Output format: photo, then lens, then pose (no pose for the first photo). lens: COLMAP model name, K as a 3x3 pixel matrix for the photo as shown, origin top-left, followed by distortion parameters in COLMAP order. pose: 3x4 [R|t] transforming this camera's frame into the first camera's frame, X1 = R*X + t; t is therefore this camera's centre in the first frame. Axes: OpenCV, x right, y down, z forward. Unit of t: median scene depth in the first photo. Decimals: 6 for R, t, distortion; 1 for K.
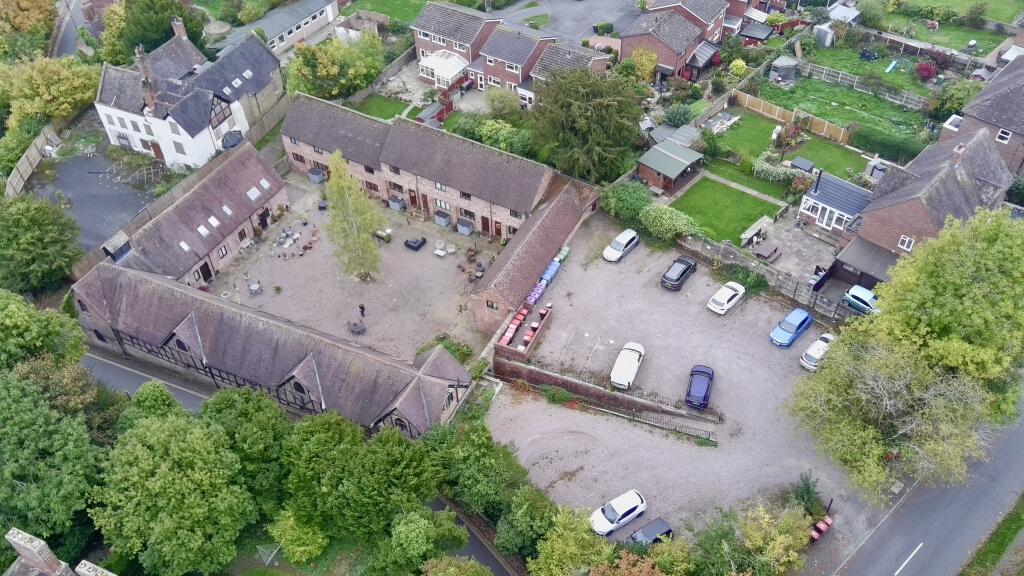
lens RADIAL K [[844.2, 0, 515.7], [0, 844.2, 285.3], [0, 0, 1]] dist [0.127061, -0.210006]
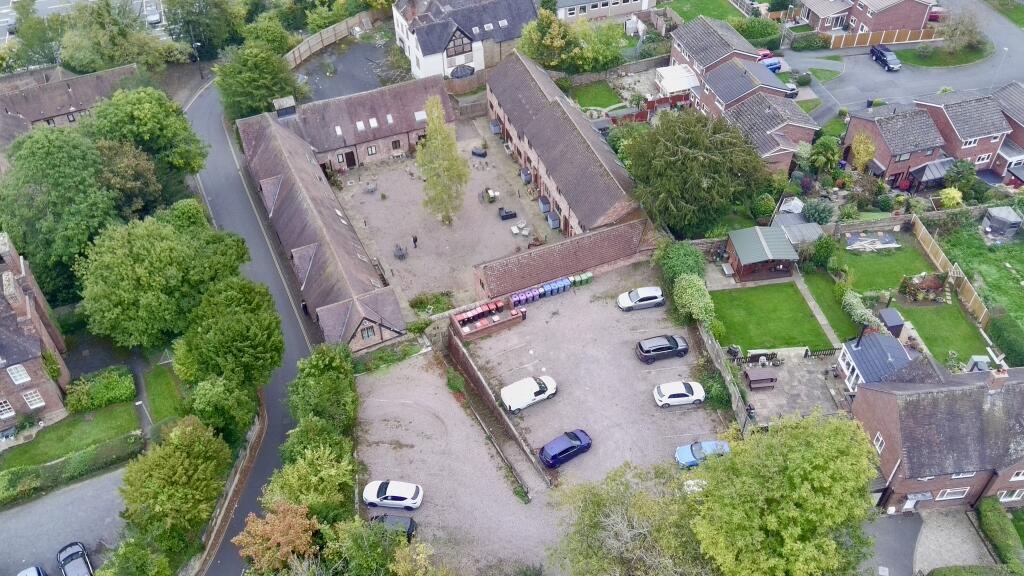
lens RADIAL K [[844.2, 0, 515.7], [0, 844.2, 285.3], [0, 0, 1]] dist [0.127061, -0.210006]
pose [[0.768769, 0.453015, -0.451410, 0.413402], [-0.451048, 0.884469, 0.119462, -0.103590], [0.453376, 0.111769, 0.884284, 0.090870]]
